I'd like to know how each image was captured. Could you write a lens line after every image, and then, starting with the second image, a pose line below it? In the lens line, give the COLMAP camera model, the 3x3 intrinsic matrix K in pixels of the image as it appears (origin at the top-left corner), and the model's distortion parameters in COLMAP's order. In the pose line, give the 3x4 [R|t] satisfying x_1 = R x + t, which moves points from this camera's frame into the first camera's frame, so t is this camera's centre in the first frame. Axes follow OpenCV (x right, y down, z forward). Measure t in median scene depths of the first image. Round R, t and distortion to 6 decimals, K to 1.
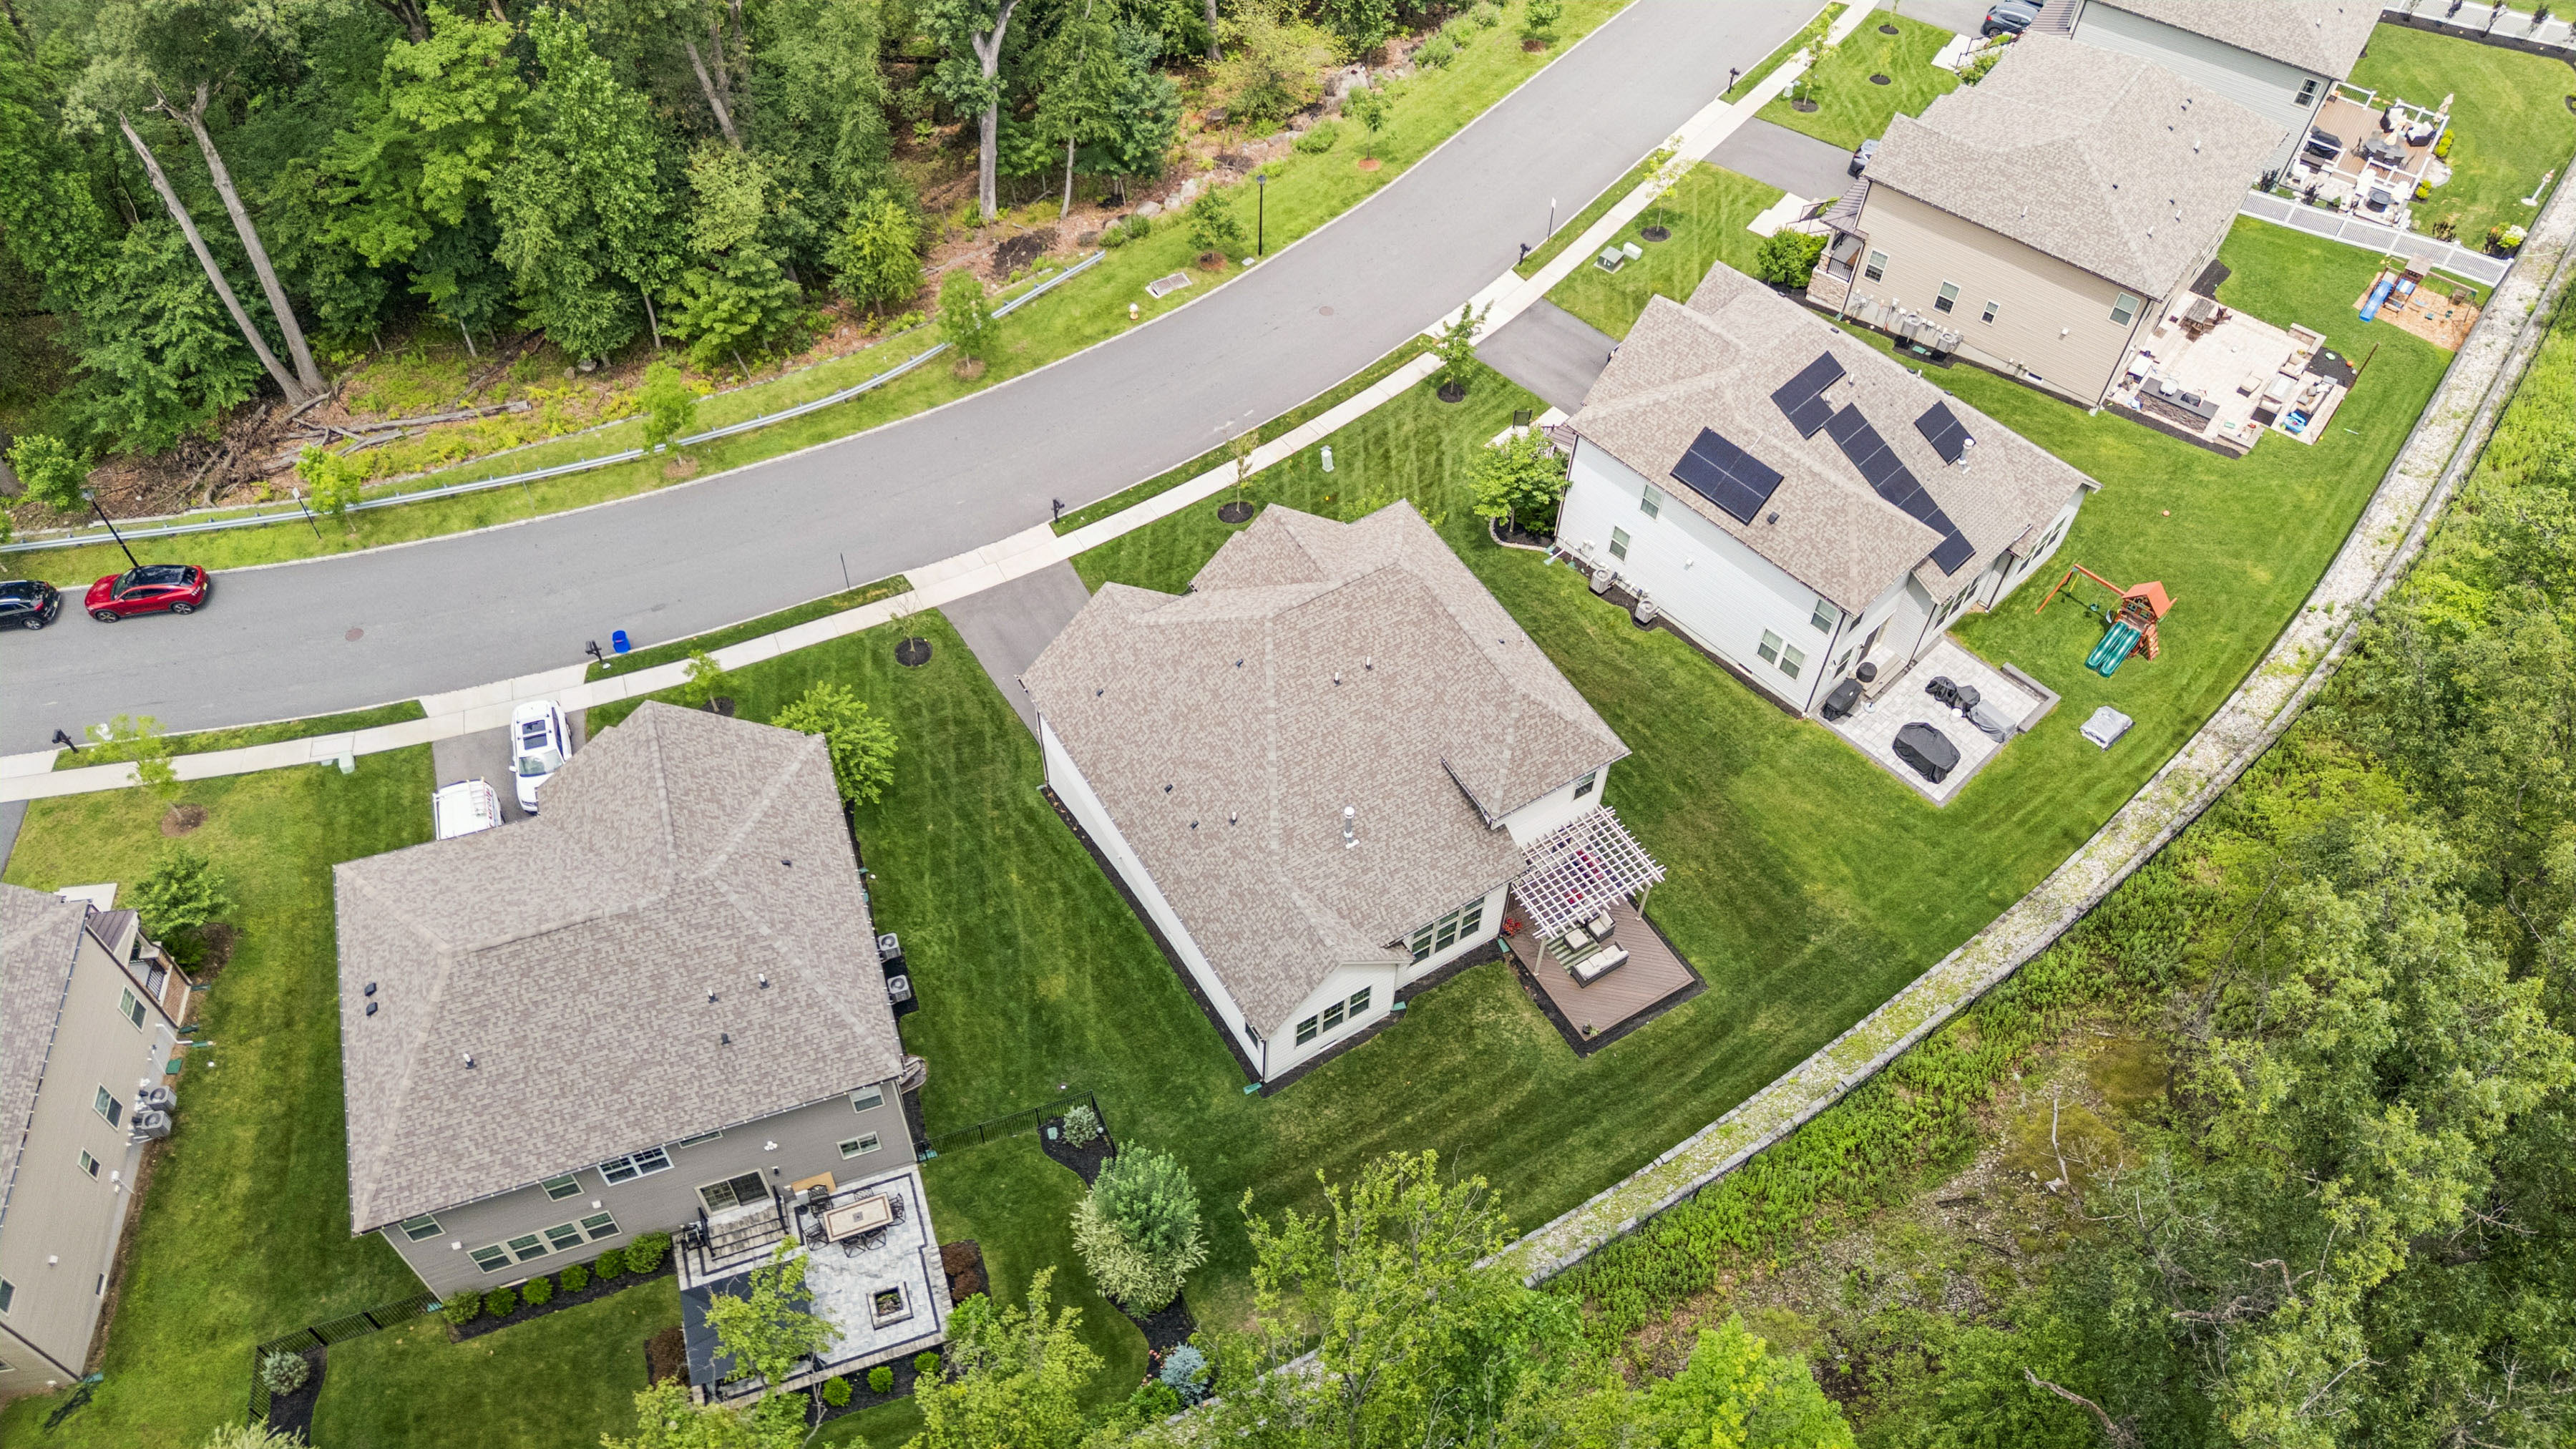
lens RADIAL K [[1863.8, 0, 1295.6], [0, 1863.8, 722.0], [0, 0, 1]] dist [0.024818, -0.003058]
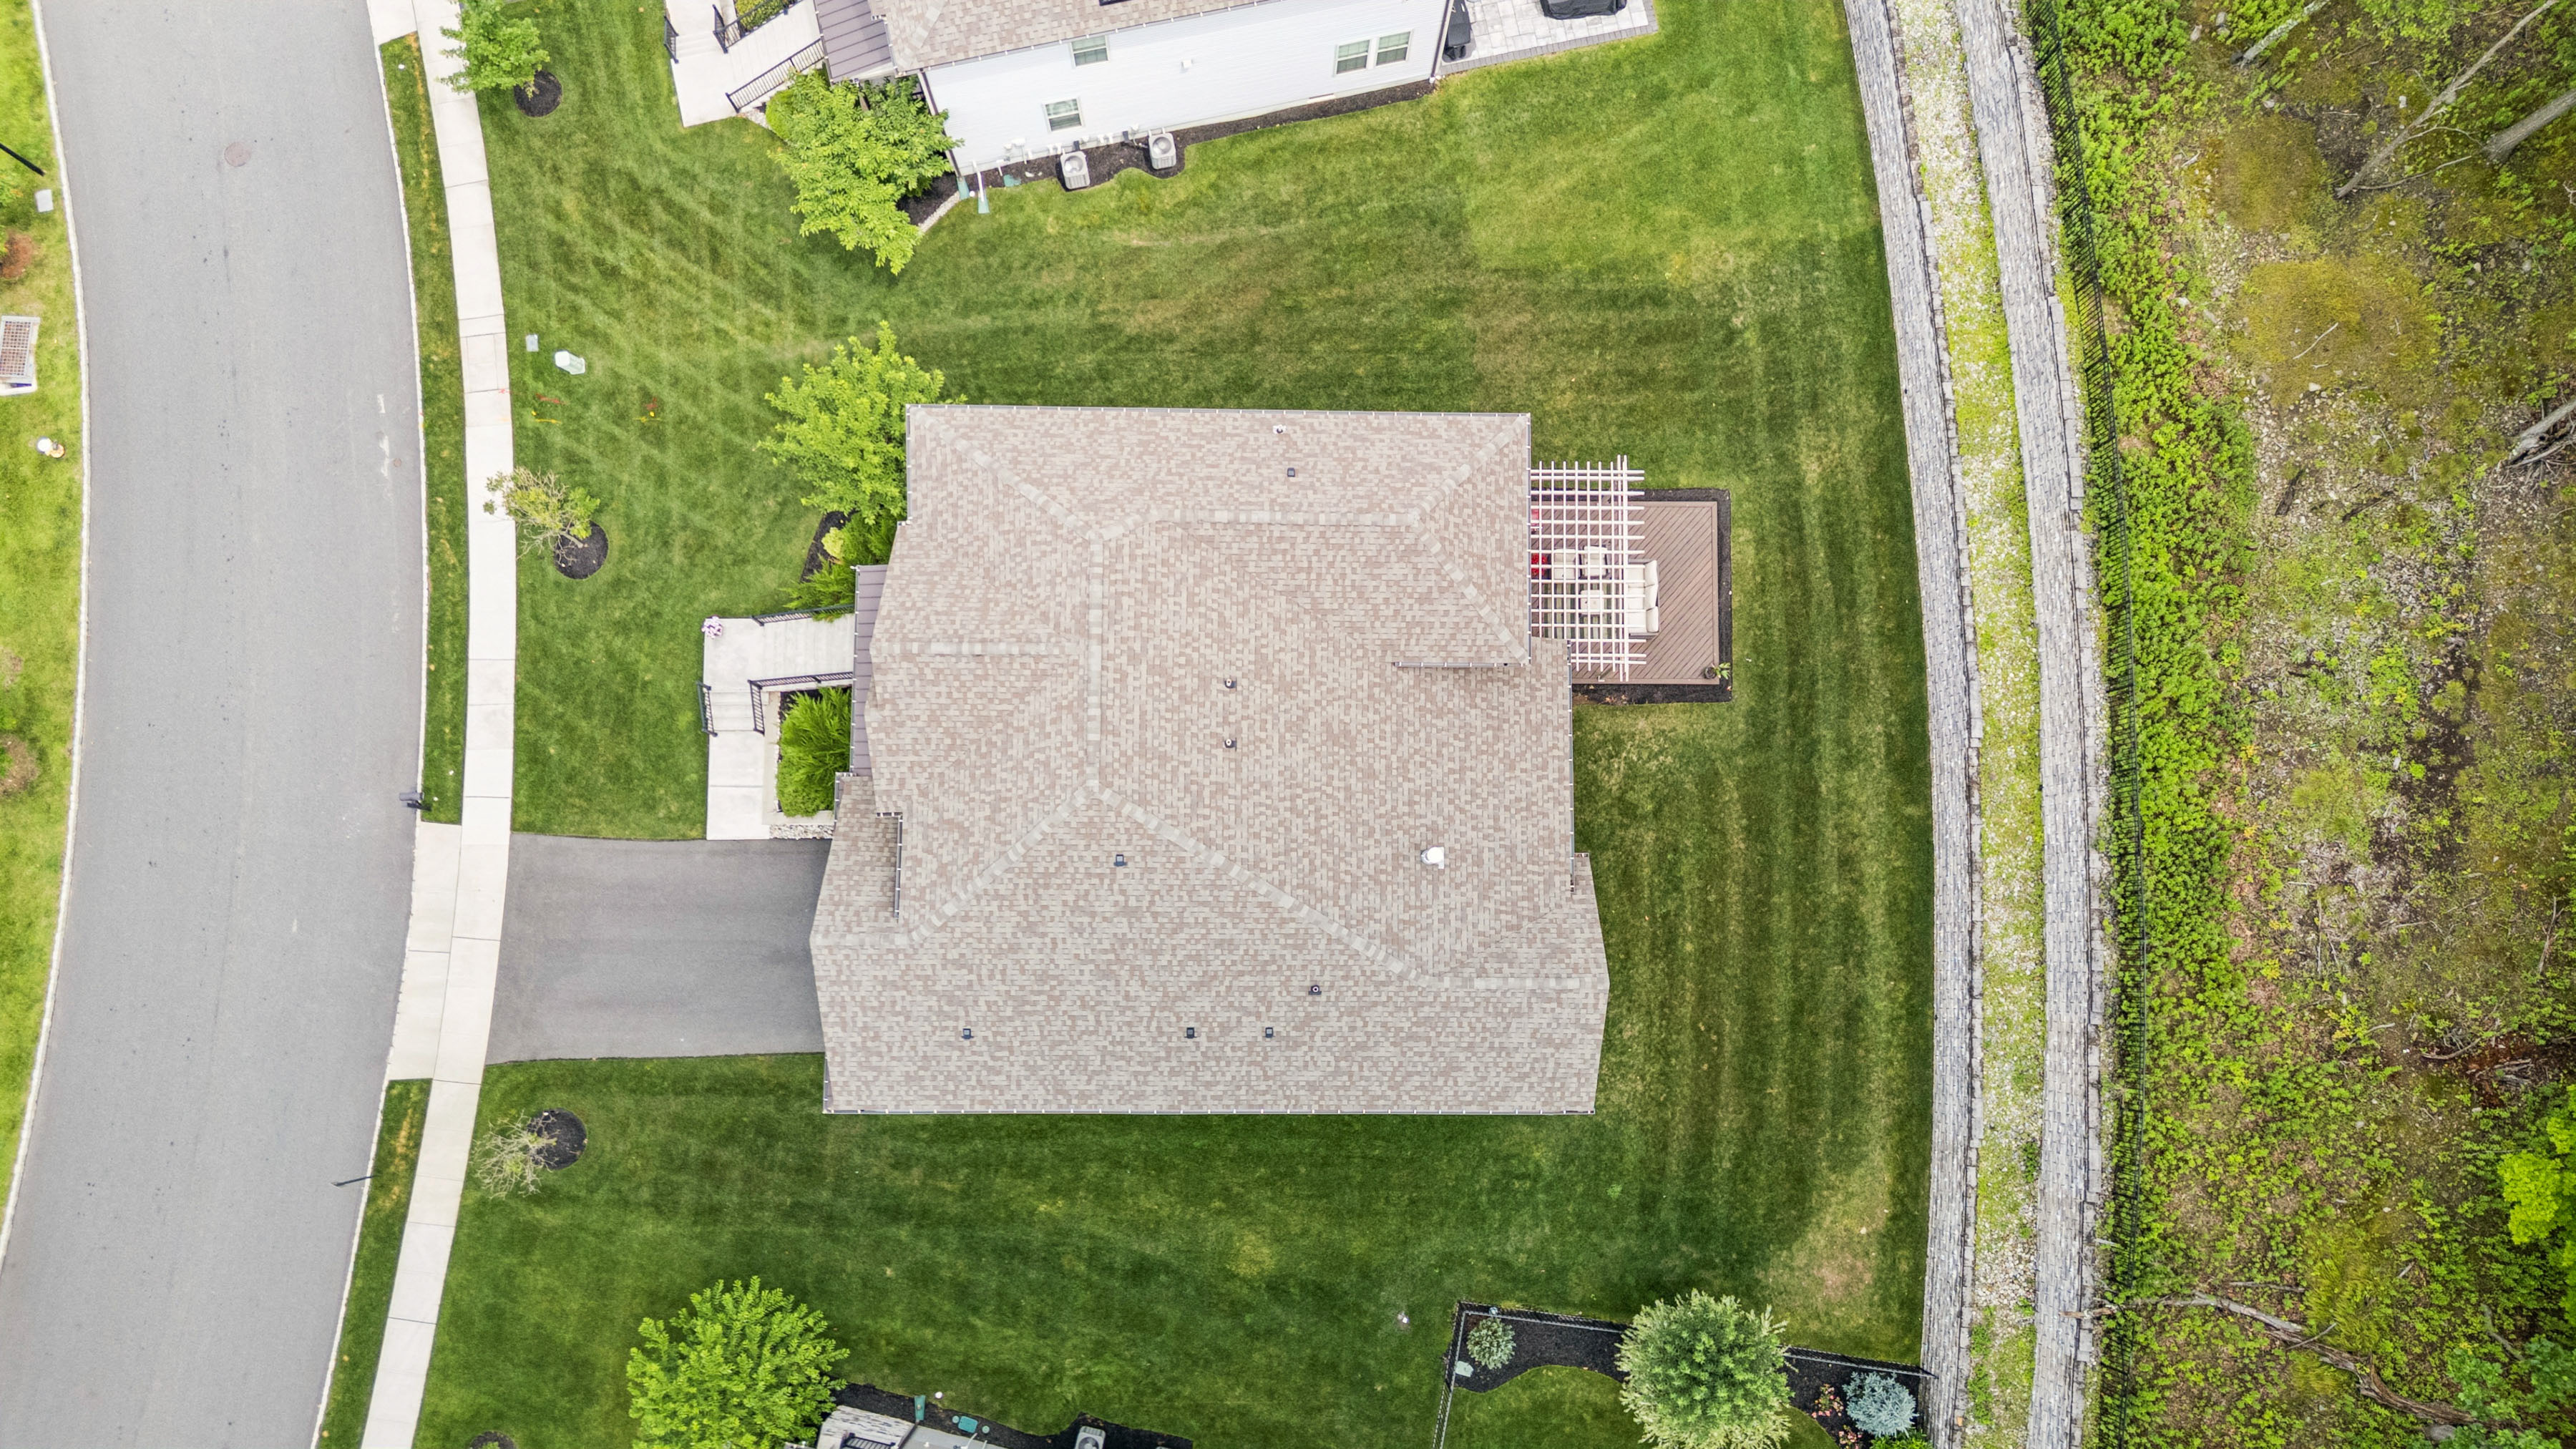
lens RADIAL K [[1863.8, 0, 1282.6], [0, 1863.8, 731.9], [0, 0, 1]] dist [0.024818, -0.003058]
pose [[0.530531, -0.842436, 0.094010, -0.021083], [0.663700, 0.481818, 0.572149, -0.325078], [-0.527295, -0.241148, 0.814744, 0.429364]]
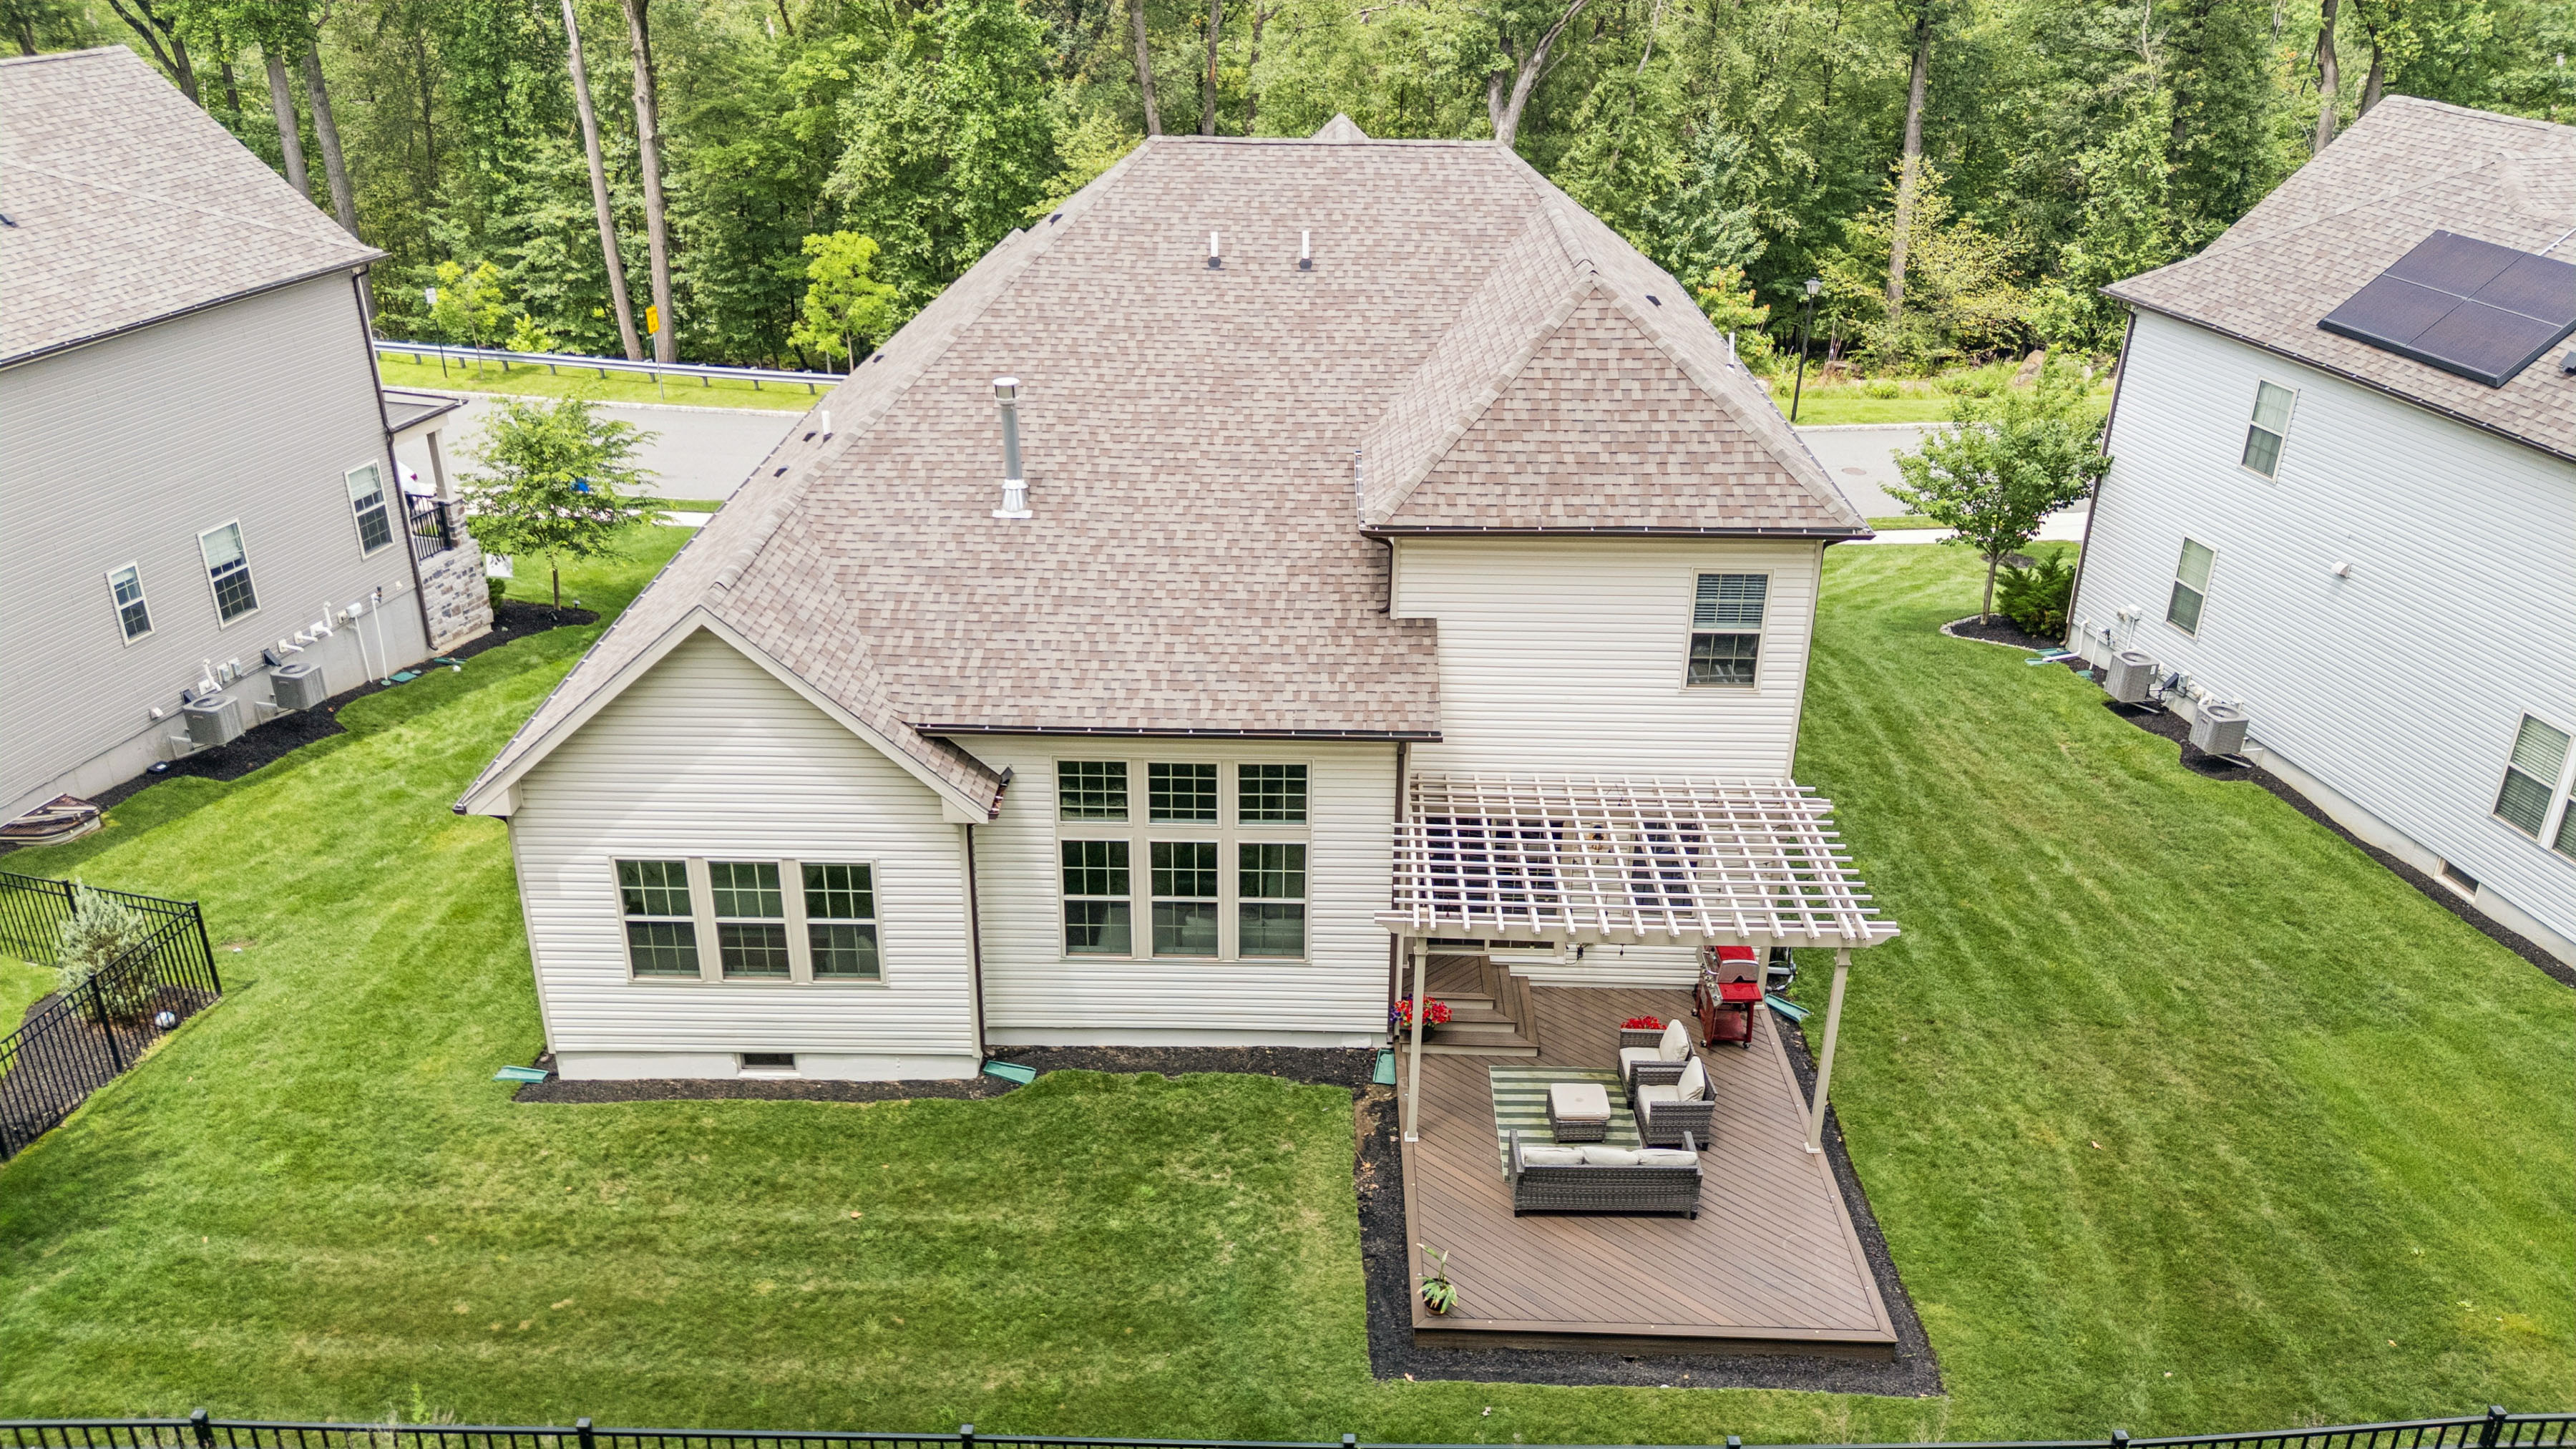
lens RADIAL K [[1863.8, 0, 1281.7], [0, 1863.8, 726.0], [0, 0, 1]] dist [0.024818, -0.003058]
pose [[0.843939, 0.222245, -0.488235, 0.231444], [-0.416976, 0.844371, -0.336405, 0.176925], [0.337487, 0.487488, 0.805269, 0.639991]]
